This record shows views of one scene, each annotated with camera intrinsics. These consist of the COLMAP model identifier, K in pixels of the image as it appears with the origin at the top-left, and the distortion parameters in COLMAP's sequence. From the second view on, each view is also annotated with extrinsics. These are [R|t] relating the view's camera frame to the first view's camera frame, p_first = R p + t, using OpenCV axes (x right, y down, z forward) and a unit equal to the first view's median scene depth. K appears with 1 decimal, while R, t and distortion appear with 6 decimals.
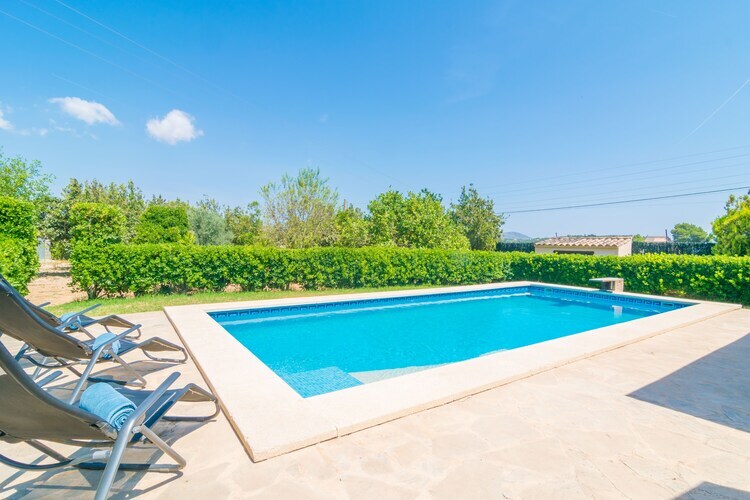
lens RADIAL K [[364.1, 0, 361.8], [0, 364.1, 247.0], [0, 0, 1]] dist [-0.001345, -0.000685]
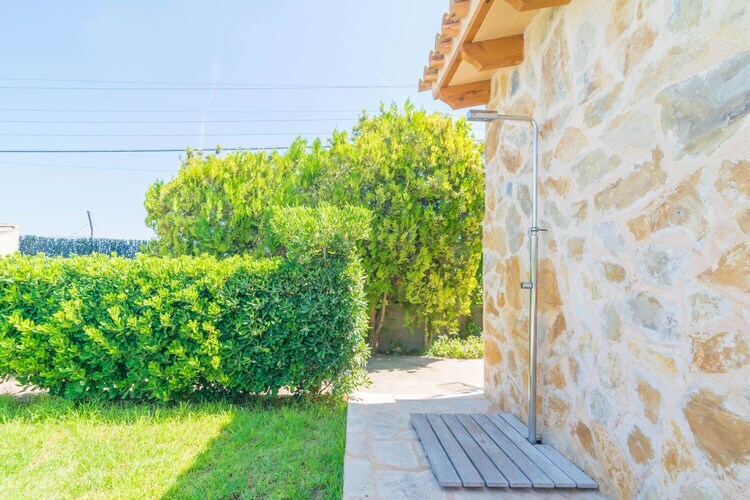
lens RADIAL K [[353.1, 0, 379.2], [0, 353.1, 252.8], [0, 0, 1]] dist [-0.013249, 0.000152]
pose [[0.496182, 0.042622, 0.867172, 0.795556], [-0.000928, 0.998820, -0.048561, 0.036218], [-0.868218, 0.023290, 0.495636, 0.574729]]
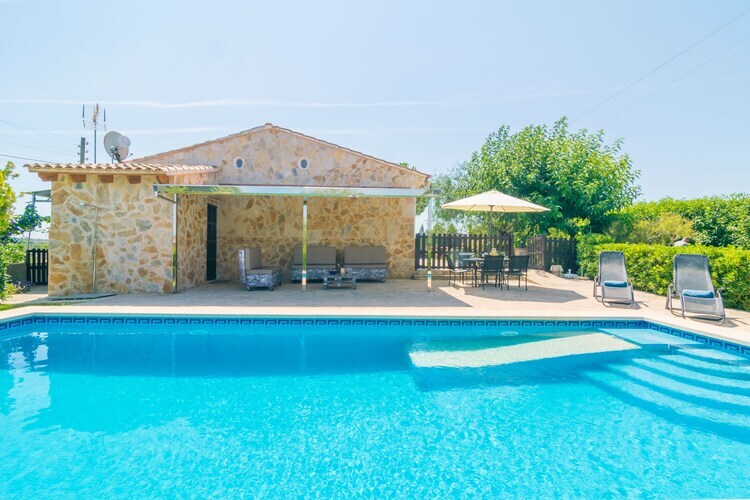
lens RADIAL K [[364.1, 0, 370.2], [0, 364.1, 251.0], [0, 0, 1]] dist [-0.001345, -0.000685]
pose [[-0.852821, -0.033238, 0.521144, 0.035826], [-0.026513, 0.999441, 0.020356, 0.007090], [-0.521529, 0.003542, -0.853226, 0.997246]]
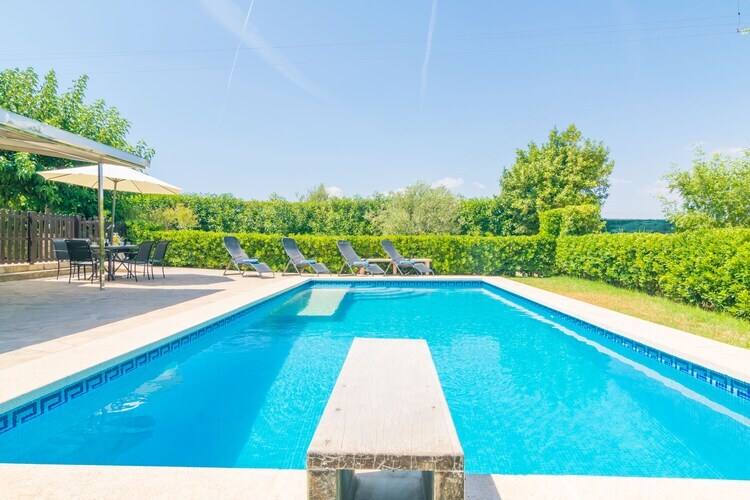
lens RADIAL K [[441.9, 0, 374.6], [0, 441.9, 249.6], [0, 0, 1]] dist [0.007915, 0.000261]
pose [[-0.586505, -0.010149, -0.809882, 0.748166], [-0.017067, 0.999854, -0.000170, 0.039219], [0.809766, 0.013722, -0.586592, 1.027005]]
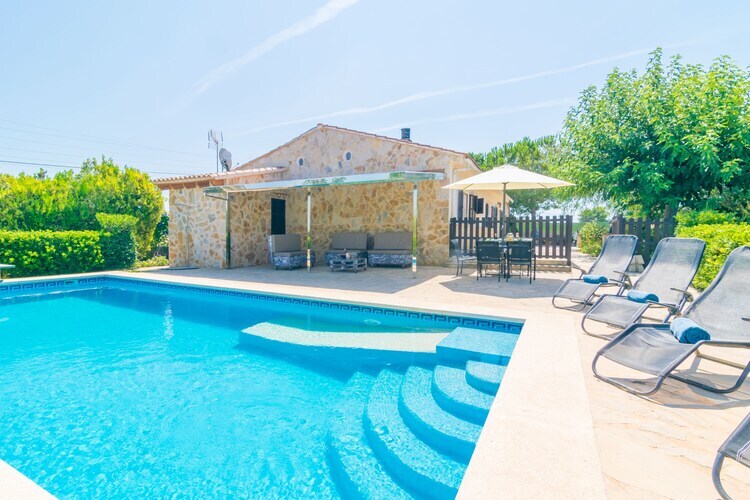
lens RADIAL K [[364.1, 0, 369.8], [0, 364.1, 253.0], [0, 0, 1]] dist [-0.001345, -0.000685]
pose [[-0.484093, -0.067723, 0.872392, -0.330022], [-0.012722, 0.997440, 0.070371, 0.001742], [-0.874924, 0.022968, -0.483715, 0.657870]]
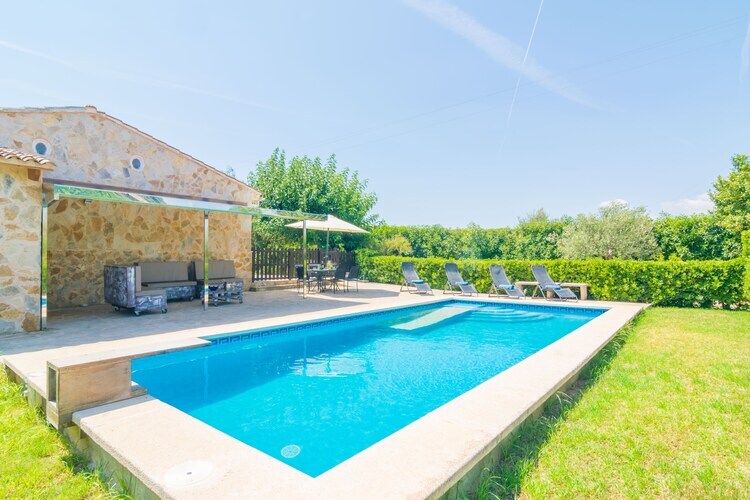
lens RADIAL K [[405.5, 0, 372.8], [0, 405.5, 252.0], [0, 0, 1]] dist [0.000575, -0.000586]
pose [[-0.953481, -0.024312, -0.300471, 0.557557], [-0.019602, 0.999633, -0.018682, 0.003804], [0.300815, -0.011923, -0.953608, 1.353092]]
